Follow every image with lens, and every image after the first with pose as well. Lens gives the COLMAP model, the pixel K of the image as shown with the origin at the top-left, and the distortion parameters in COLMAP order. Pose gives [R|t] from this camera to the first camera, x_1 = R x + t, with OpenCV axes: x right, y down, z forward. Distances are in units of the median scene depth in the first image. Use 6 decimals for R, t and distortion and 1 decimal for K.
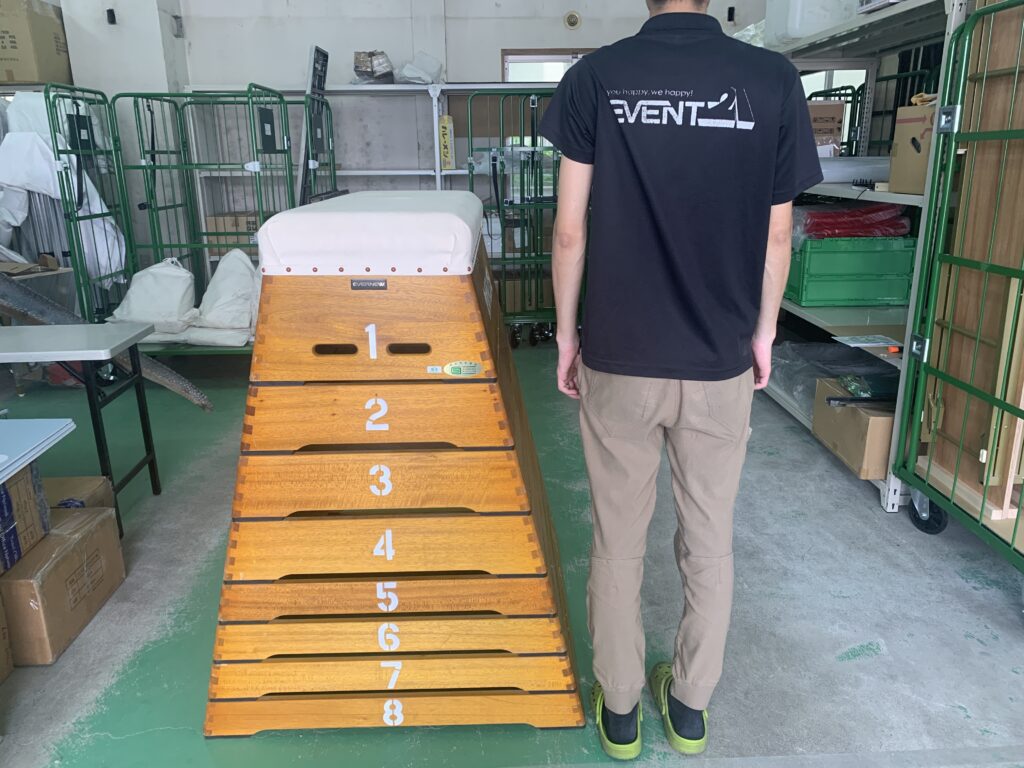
lens RADIAL K [[786.3, 0, 518.5], [0, 786.3, 380.4], [0, 0, 1]] dist [0.036132, -0.034057]
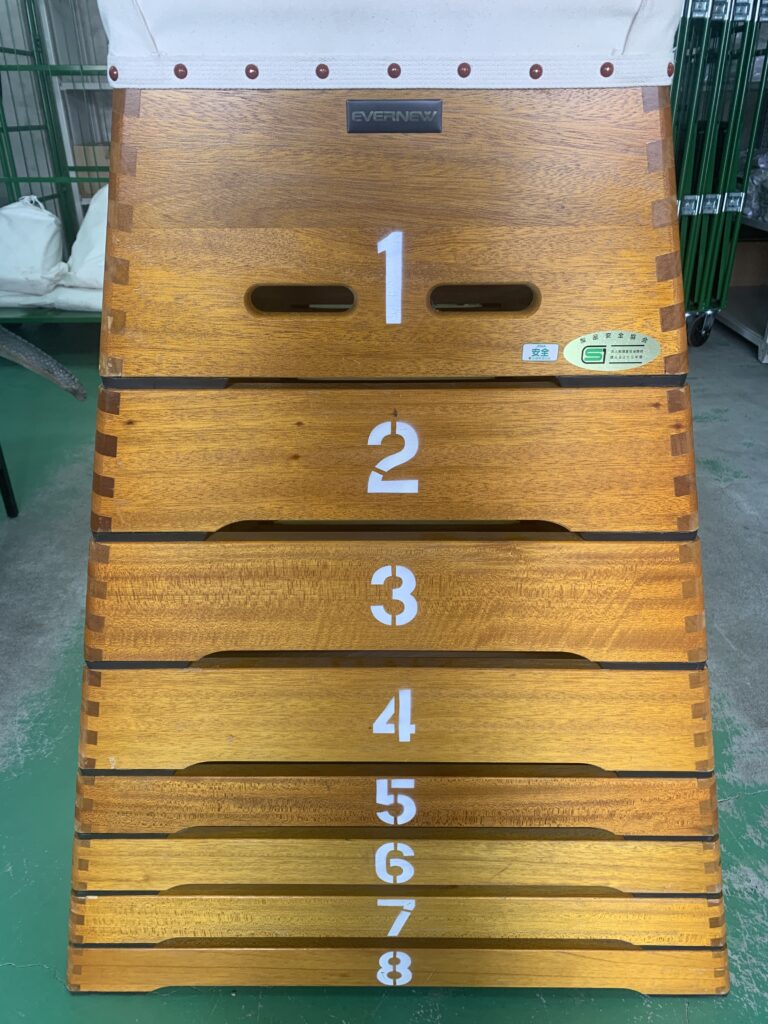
lens RADIAL K [[786.3, 0, 381.9], [0, 786.3, 512.8], [0, 0, 1]] dist [0.036132, -0.034057]
pose [[0.999143, 0.017410, -0.037542, -0.158851], [-0.009727, 0.980581, 0.195873, -0.010678], [0.040223, -0.195340, 0.979910, 0.532352]]
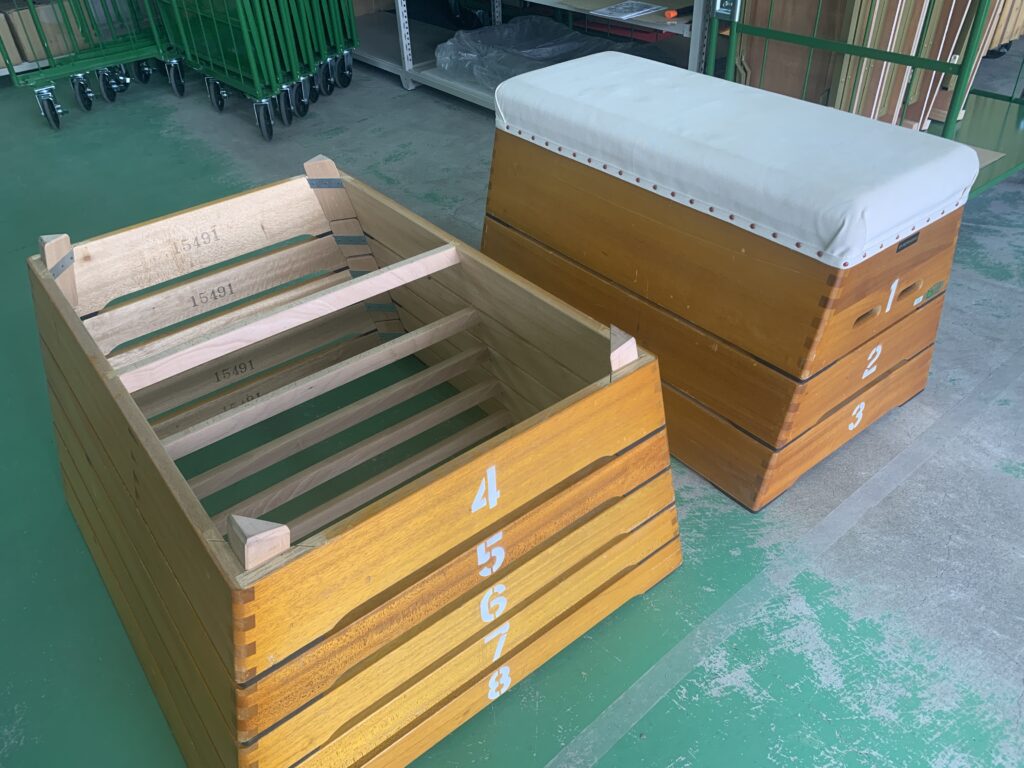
lens RADIAL K [[786.3, 0, 509.4], [0, 786.3, 375.4], [0, 0, 1]] dist [0.036132, -0.034057]
pose [[0.803400, -0.374714, 0.462750, -0.387800], [0.196451, 0.900447, 0.388075, -0.092416], [-0.562099, -0.220872, 0.797032, 0.527638]]
